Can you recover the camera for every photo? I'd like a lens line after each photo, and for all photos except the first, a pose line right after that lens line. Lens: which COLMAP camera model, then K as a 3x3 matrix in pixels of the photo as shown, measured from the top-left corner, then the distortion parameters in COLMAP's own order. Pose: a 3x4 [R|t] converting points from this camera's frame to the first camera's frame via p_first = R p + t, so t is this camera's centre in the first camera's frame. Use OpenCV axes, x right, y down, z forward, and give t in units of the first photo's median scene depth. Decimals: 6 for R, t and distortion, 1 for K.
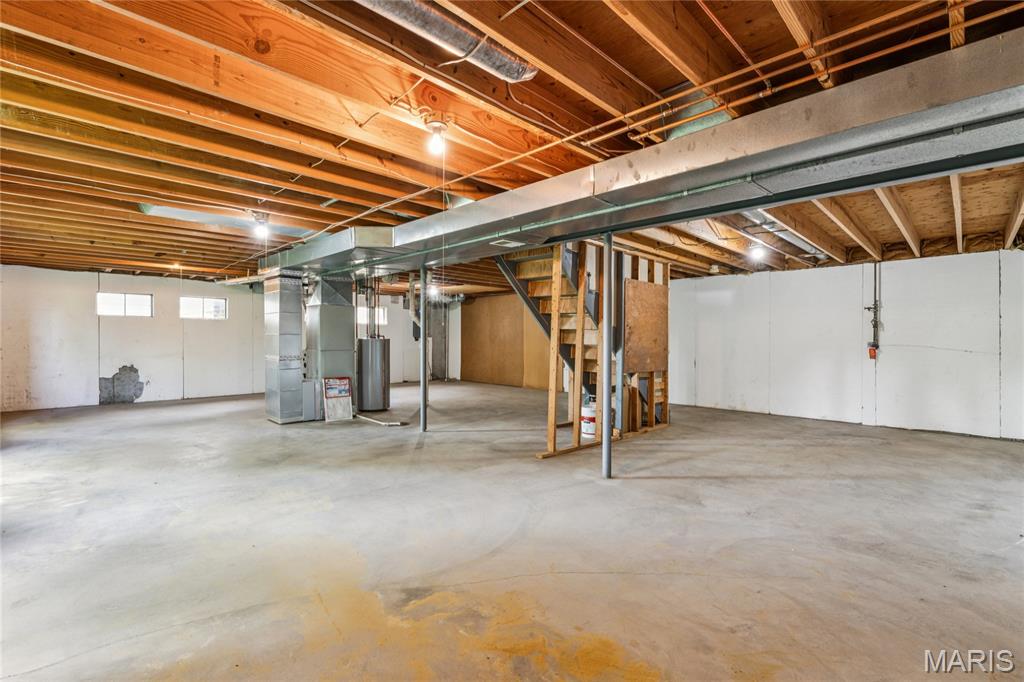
lens RADIAL K [[470.1, 0, 510.8], [0, 470.1, 341.7], [0, 0, 1]] dist [-0.000190, 0.000002]
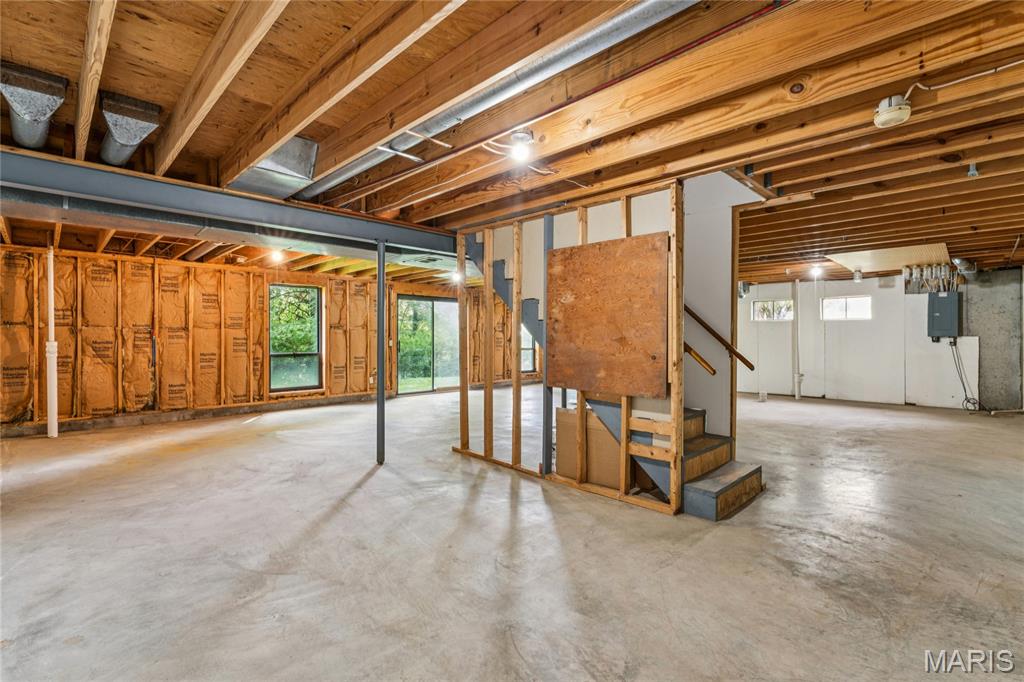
lens RADIAL K [[470.1, 0, 510.8], [0, 470.1, 340.9], [0, 0, 1]] dist [-0.000190, 0.000002]
pose [[-0.009960, -0.000730, -0.999950, 1.664528], [-0.005837, 0.999983, -0.000672, 0.000296], [0.999933, 0.005830, -0.009964, 1.673209]]
